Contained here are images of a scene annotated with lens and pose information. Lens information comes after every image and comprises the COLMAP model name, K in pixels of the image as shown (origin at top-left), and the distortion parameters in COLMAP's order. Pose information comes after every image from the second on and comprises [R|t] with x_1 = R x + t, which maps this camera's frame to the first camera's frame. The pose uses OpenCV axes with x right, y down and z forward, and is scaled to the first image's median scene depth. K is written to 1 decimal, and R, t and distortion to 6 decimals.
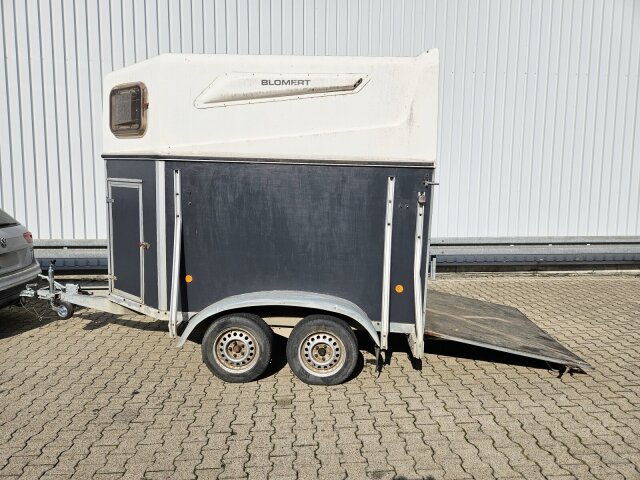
lens RADIAL K [[430.3, 0, 319.6], [0, 430.3, 241.2], [0, 0, 1]] dist [0.072930, -0.063216]
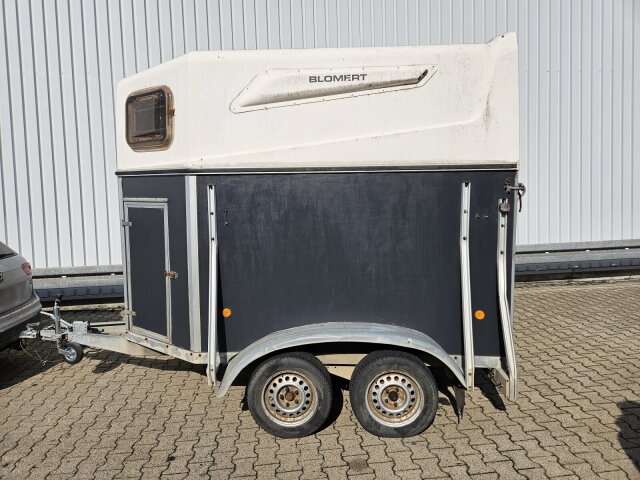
lens RADIAL K [[430.3, 0, 313.5], [0, 430.3, 233.3], [0, 0, 1]] dist [0.072930, -0.063216]
pose [[0.998994, -0.041219, 0.017672, -0.145934], [0.041972, 0.998123, -0.044603, -0.023495], [-0.015801, 0.045299, 0.998848, 0.153229]]
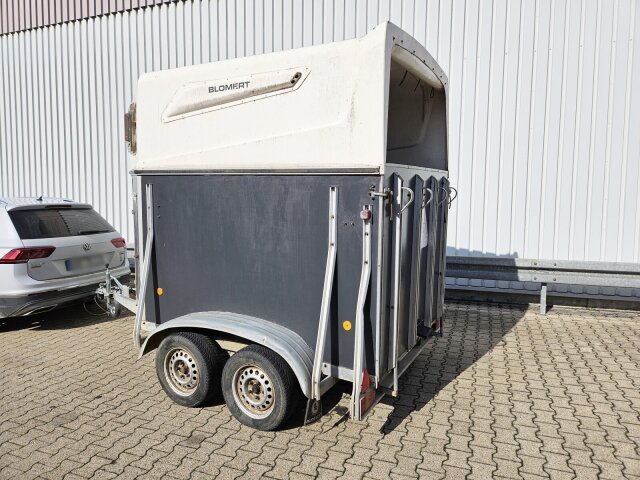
lens RADIAL K [[430.3, 0, 320.8], [0, 430.3, 232.3], [0, 0, 1]] dist [0.072930, -0.063216]
pose [[0.904900, 0.025561, -0.424856, 0.474762], [-0.041025, 0.998785, -0.027289, -0.038546], [0.423643, 0.042124, 0.904849, 0.247273]]
